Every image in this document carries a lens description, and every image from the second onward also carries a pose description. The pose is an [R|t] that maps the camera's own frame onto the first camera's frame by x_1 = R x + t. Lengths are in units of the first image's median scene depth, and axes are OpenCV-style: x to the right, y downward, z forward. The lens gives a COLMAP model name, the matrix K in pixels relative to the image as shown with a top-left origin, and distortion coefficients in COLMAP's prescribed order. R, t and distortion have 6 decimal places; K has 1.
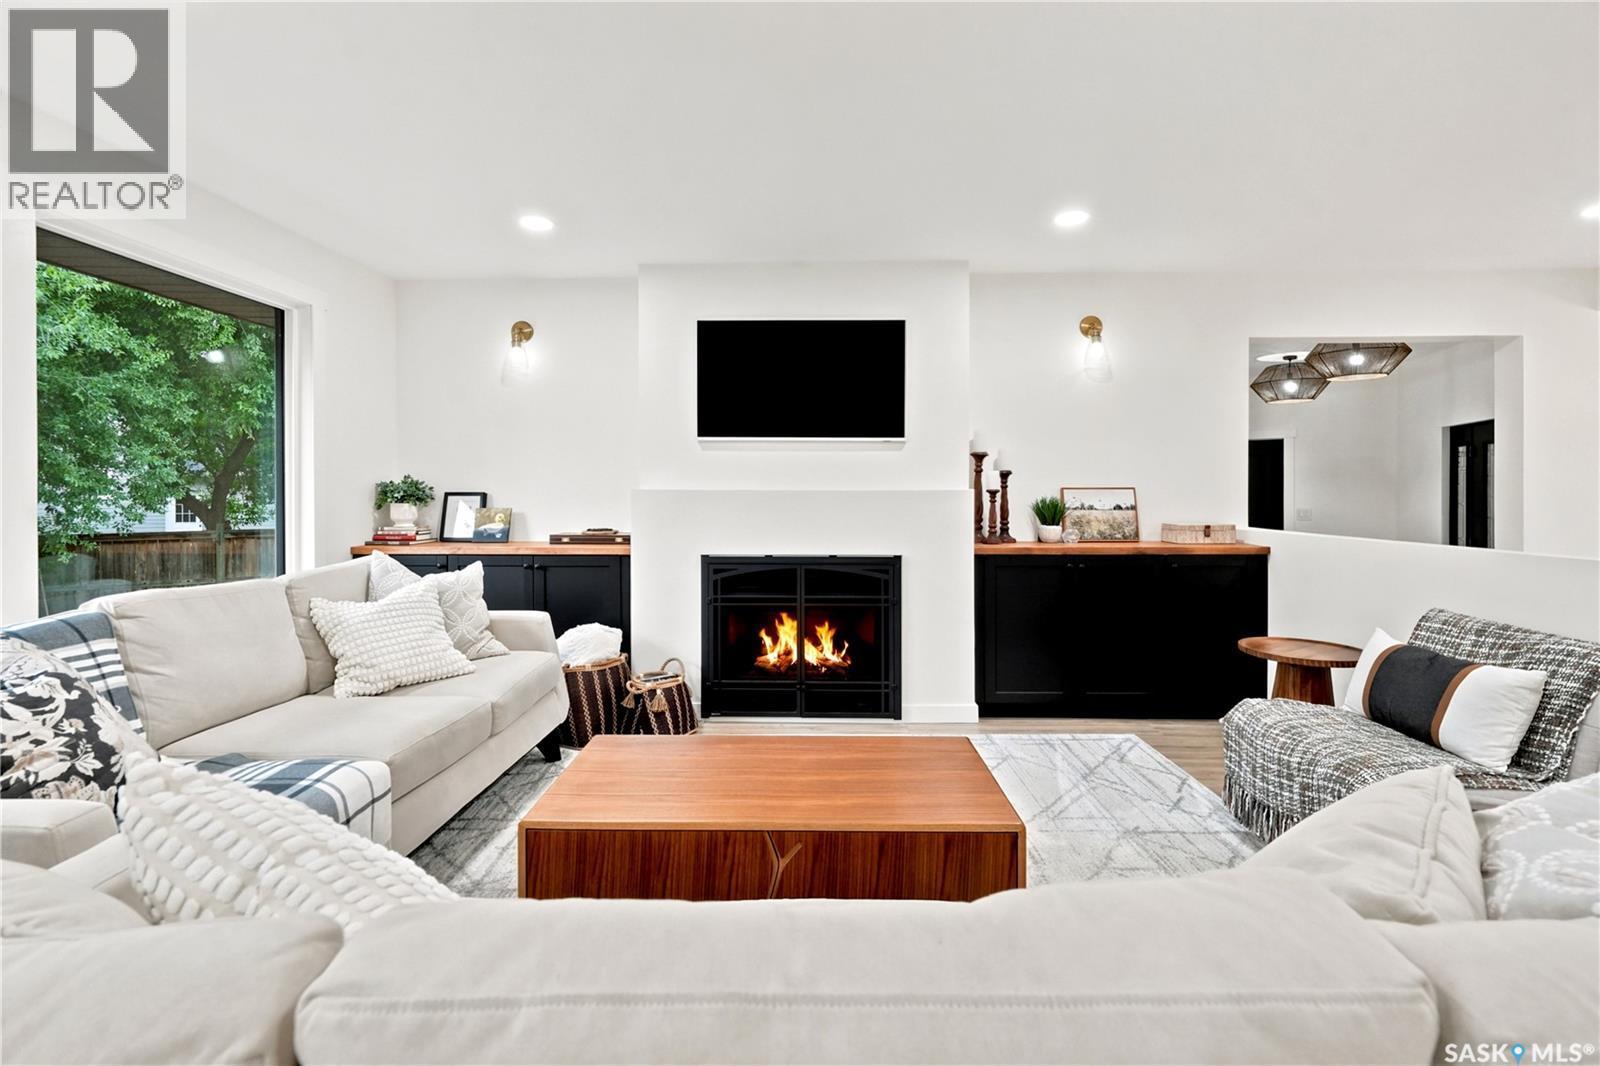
lens RADIAL K [[730.9, 0, 800.2], [0, 730.9, 511.3], [0, 0, 1]] dist [0.000476, 0.000043]
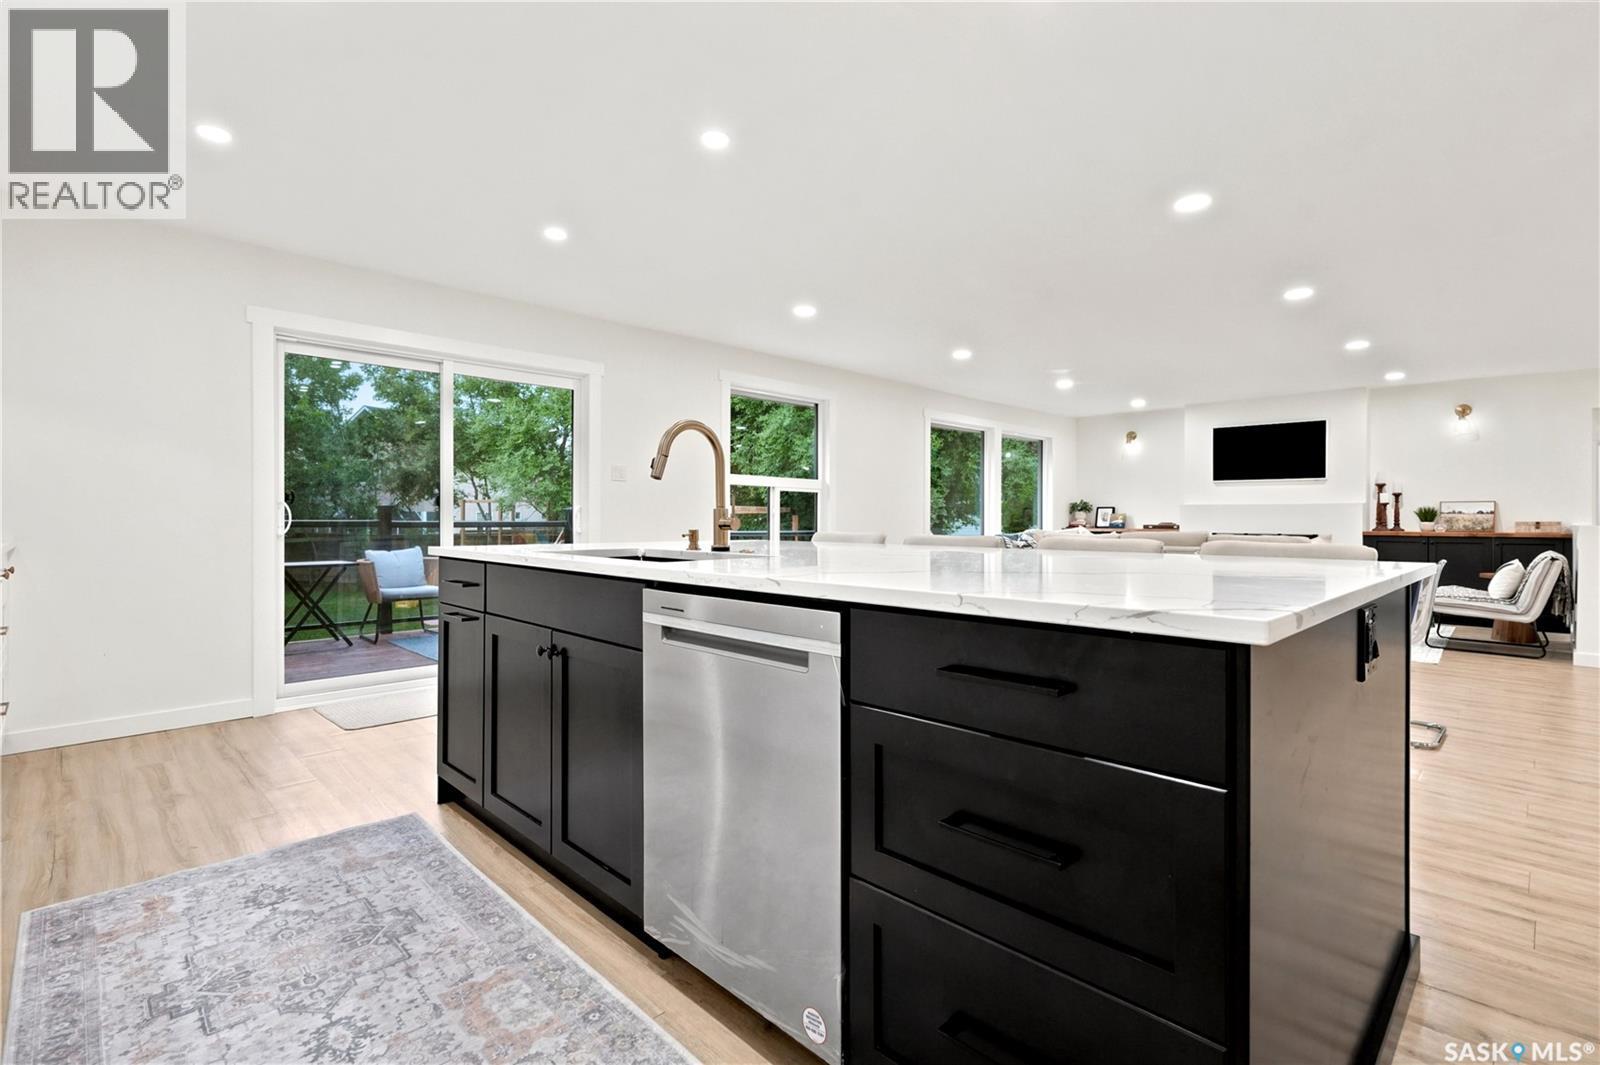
lens RADIAL K [[742.3, 0, 805.0], [0, 742.3, 518.5], [0, 0, 1]] dist [0.002779, 0.000184]
pose [[0.730041, 0.002211, -0.683400, 0.474972], [-0.020292, 0.999624, -0.018443, 0.076211], [0.683102, 0.027331, 0.729811, -1.426238]]
